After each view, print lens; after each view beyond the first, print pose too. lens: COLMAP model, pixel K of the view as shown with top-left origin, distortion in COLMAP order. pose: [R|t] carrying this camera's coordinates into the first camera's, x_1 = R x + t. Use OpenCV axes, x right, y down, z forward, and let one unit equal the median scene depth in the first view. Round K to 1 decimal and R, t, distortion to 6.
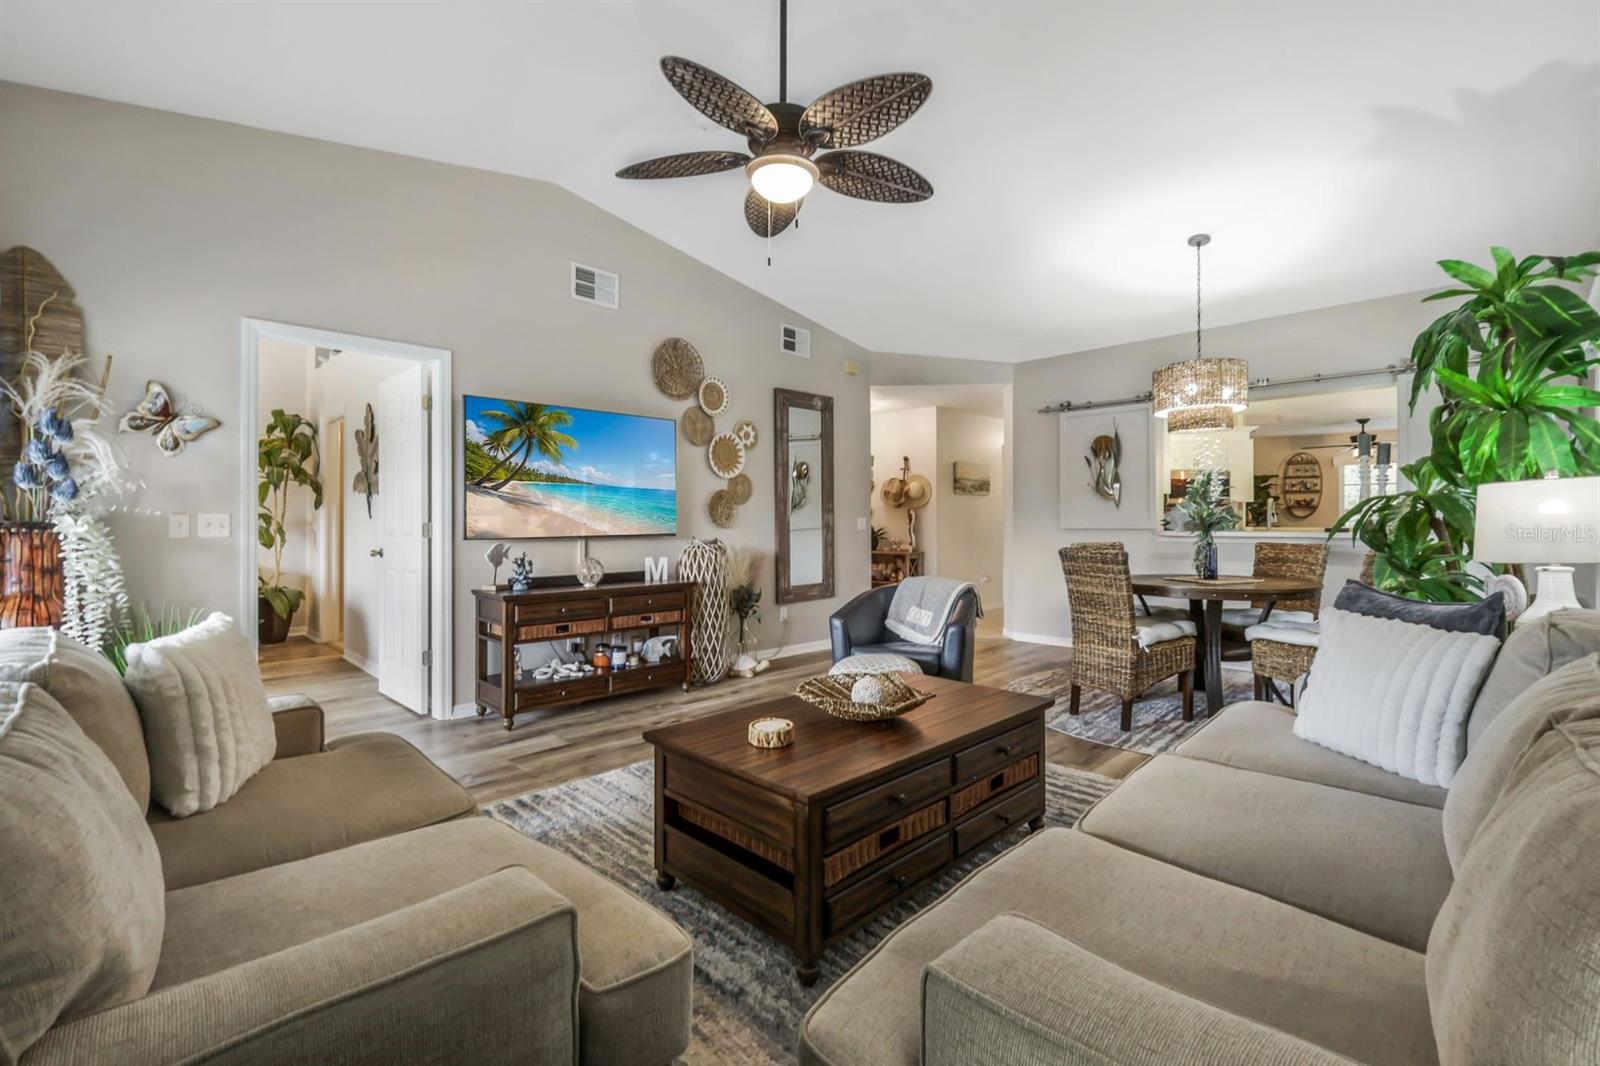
lens RADIAL K [[699.6, 0, 800.9], [0, 699.6, 519.7], [0, 0, 1]] dist [0.002249, 0.000760]
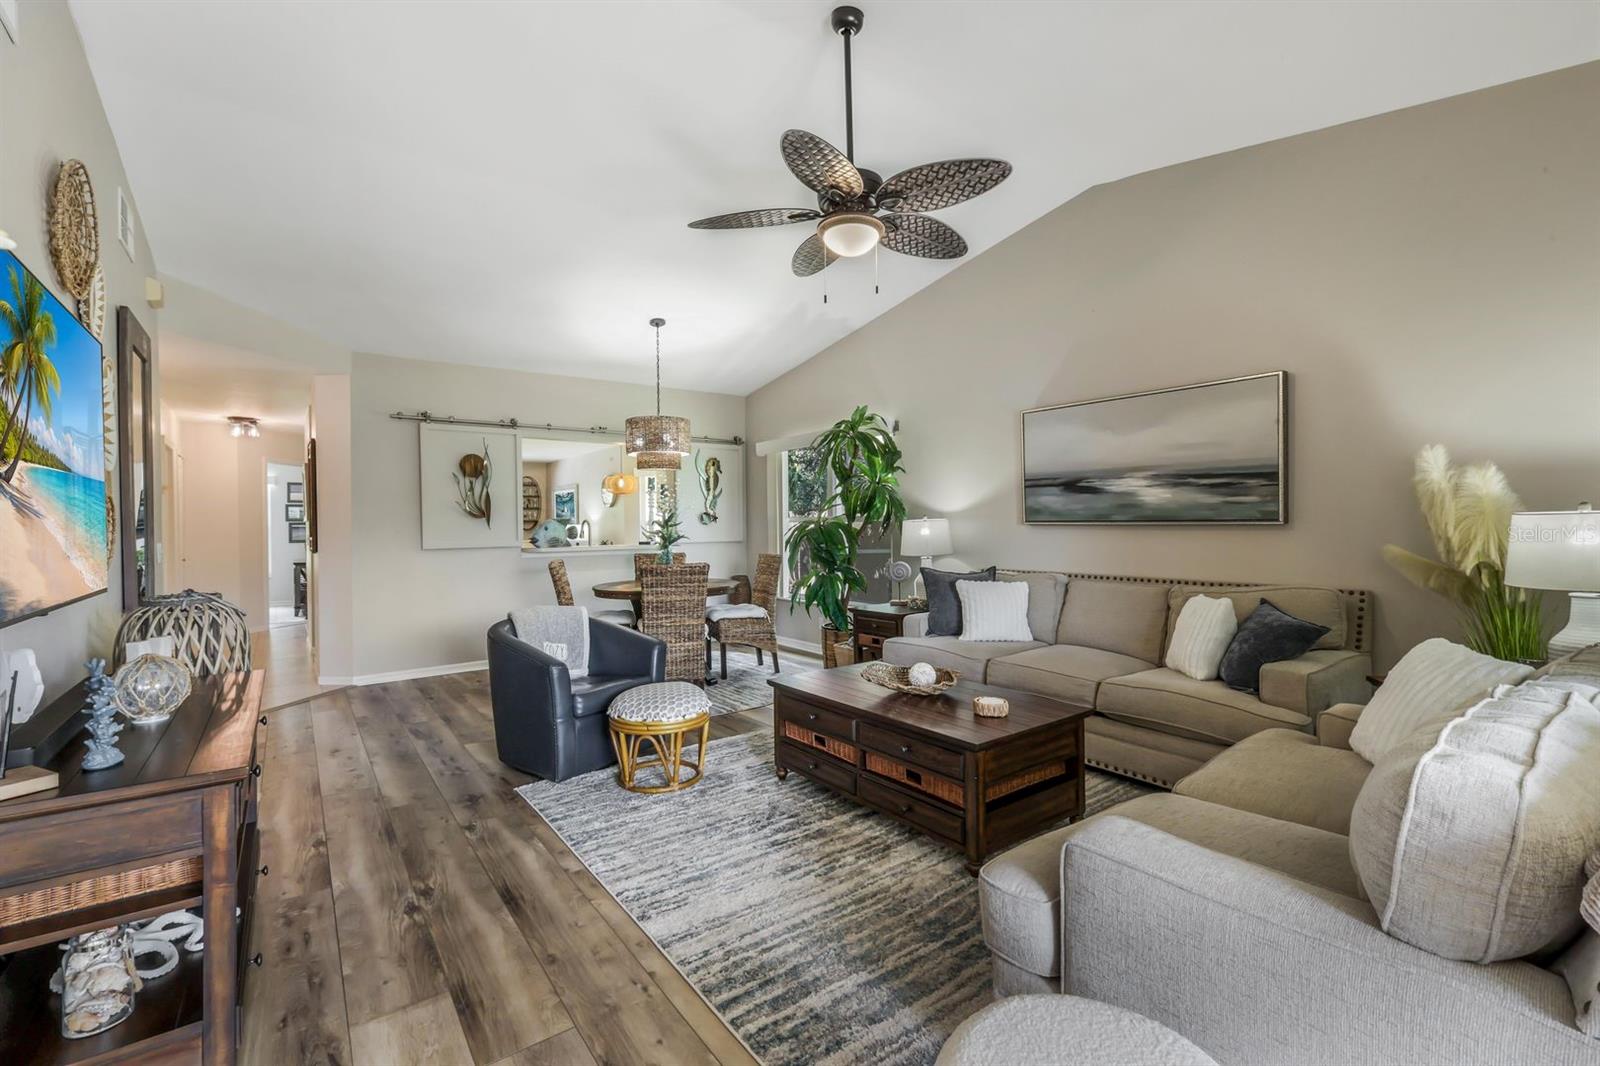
lens RADIAL K [[699.6, 0, 800.9], [0, 699.6, 519.7], [0, 0, 1]] dist [0.002249, 0.000760]
pose [[0.152910, 0.004124, 0.988232, -0.657762], [0.011086, 0.999921, -0.005888, -0.022013], [-0.988178, 0.011856, 0.152852, 0.533039]]
